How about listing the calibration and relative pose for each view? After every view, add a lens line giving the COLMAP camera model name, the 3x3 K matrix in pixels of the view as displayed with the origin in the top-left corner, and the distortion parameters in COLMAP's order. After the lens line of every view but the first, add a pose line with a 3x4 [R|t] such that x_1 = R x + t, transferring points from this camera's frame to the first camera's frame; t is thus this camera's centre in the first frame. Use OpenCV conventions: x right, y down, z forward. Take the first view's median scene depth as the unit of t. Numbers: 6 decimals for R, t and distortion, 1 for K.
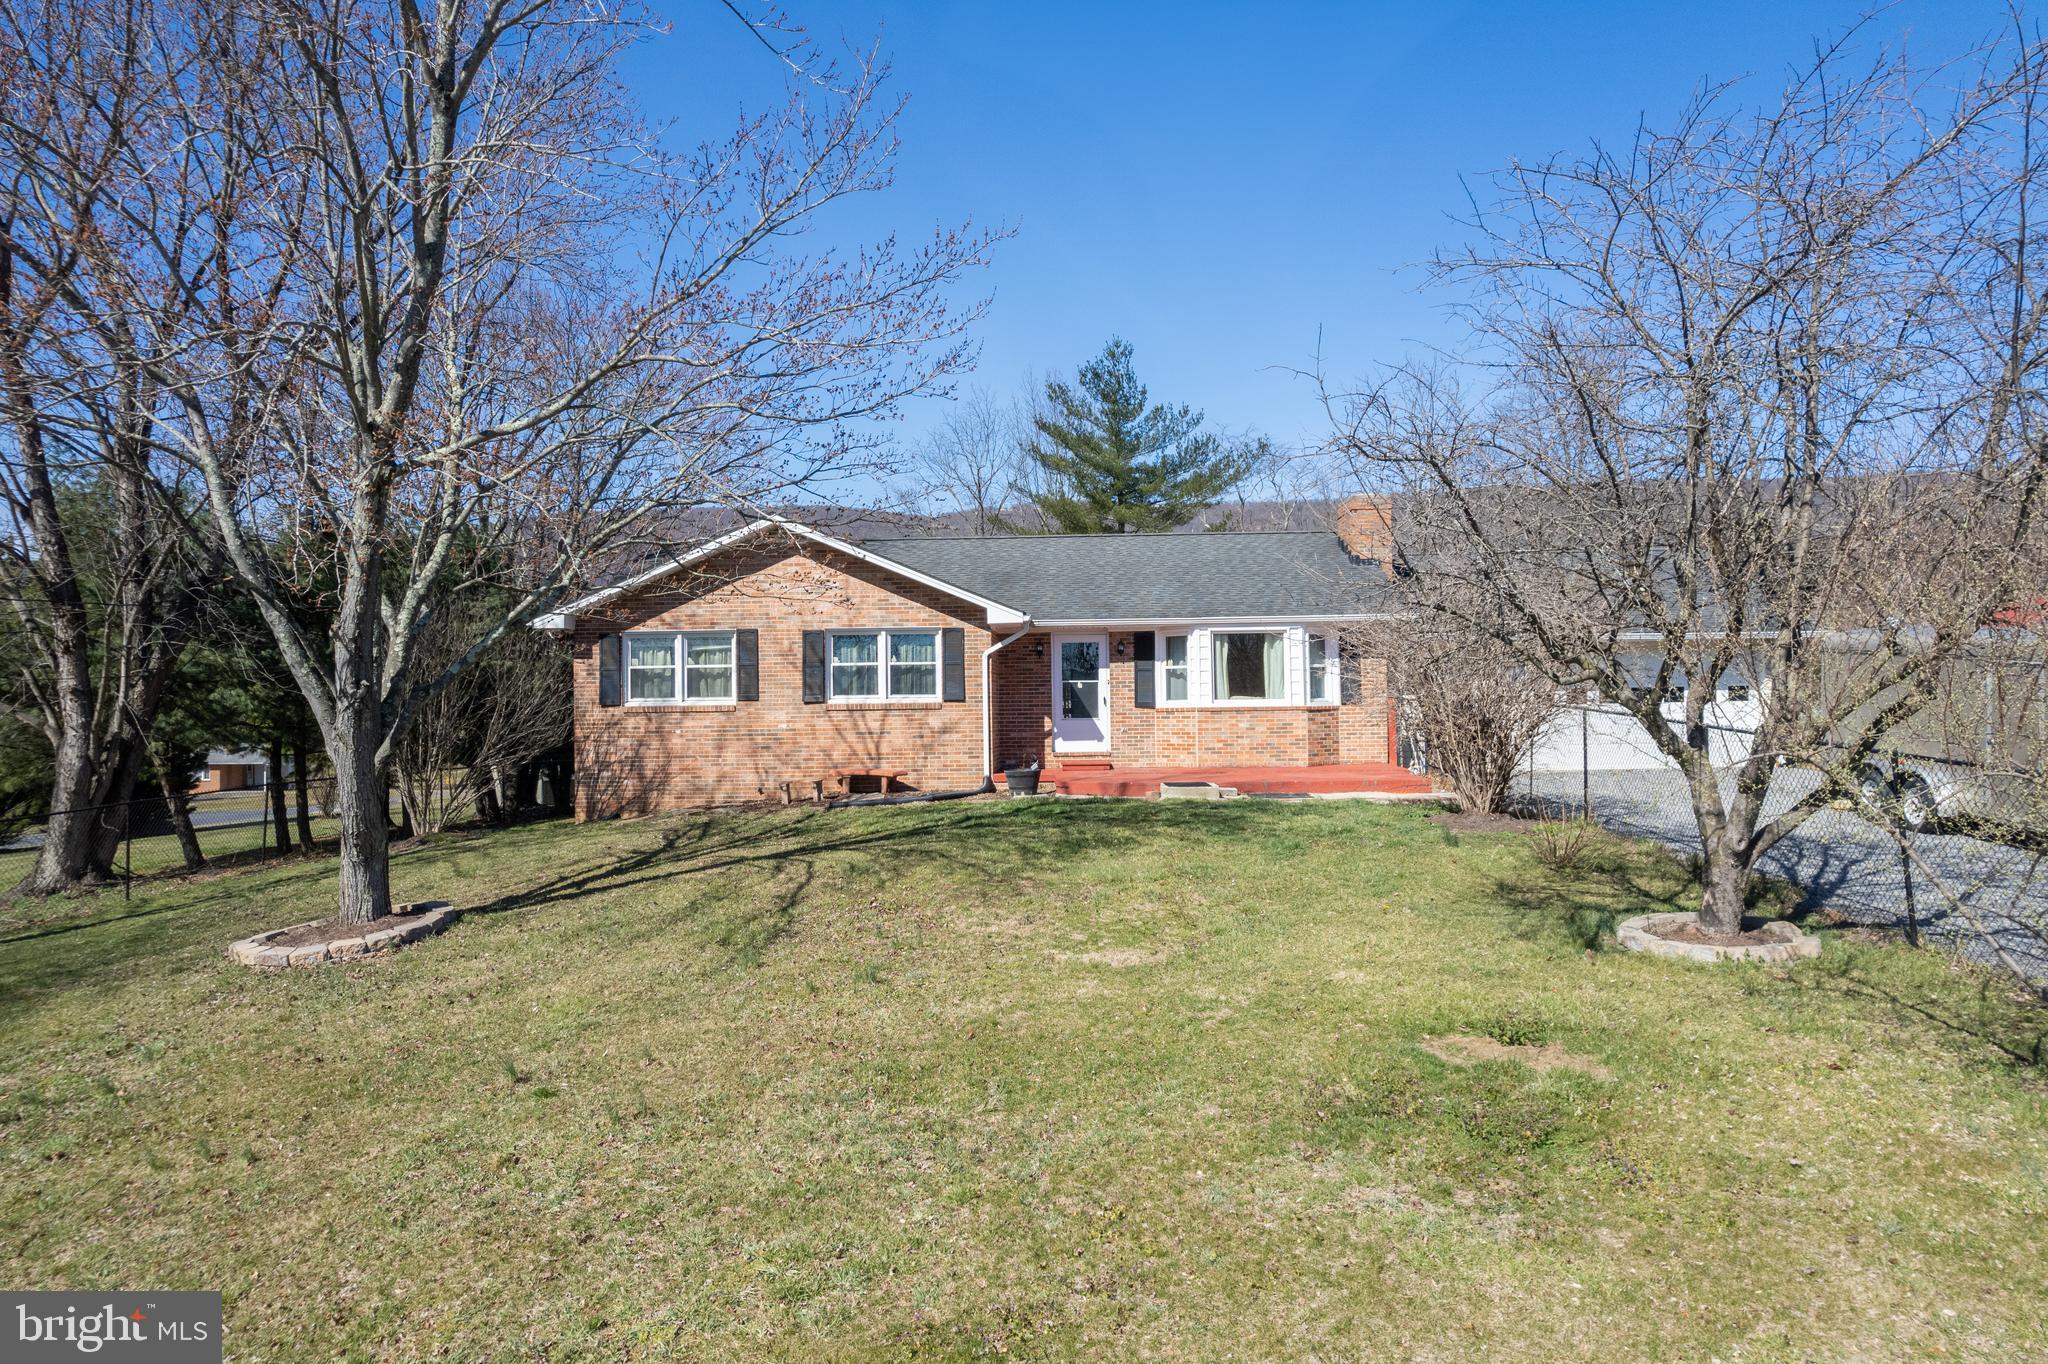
lens RADIAL K [[1318.5, 0, 1029.3], [0, 1318.5, 684.4], [0, 0, 1]] dist [-0.069792, 0.063872]
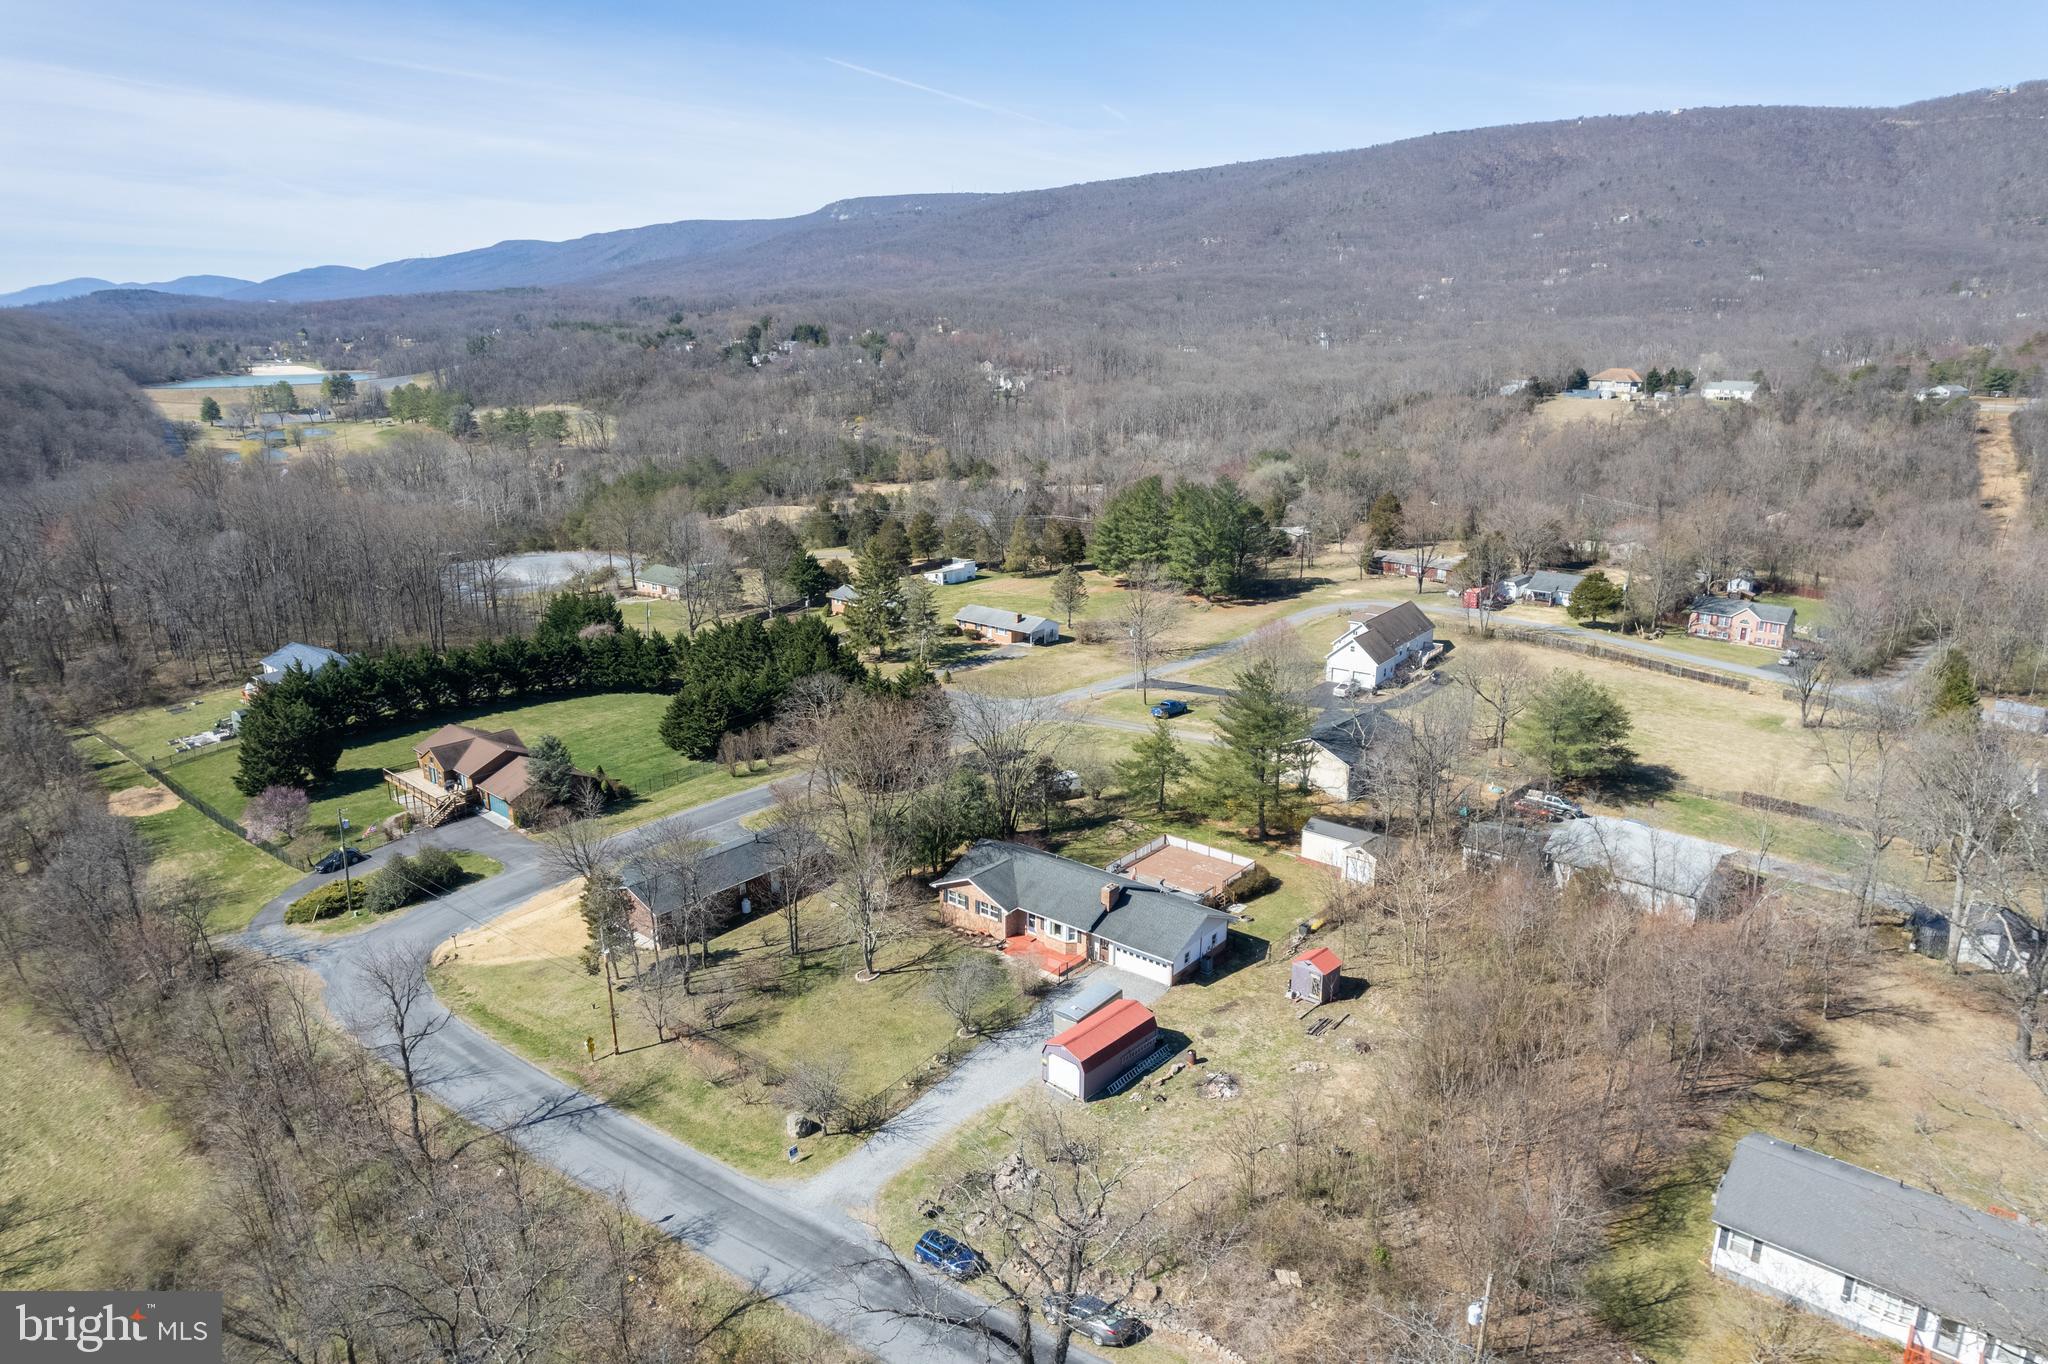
lens RADIAL K [[1318.5, 0, 1030.8], [0, 1318.5, 687.4], [0, 0, 1]] dist [-0.069792, 0.063872]
pose [[0.801209, 0.181853, -0.570082, 2.571741], [-0.006847, 0.955426, 0.295152, -2.187620], [0.598345, -0.232575, 0.766741, -2.365637]]
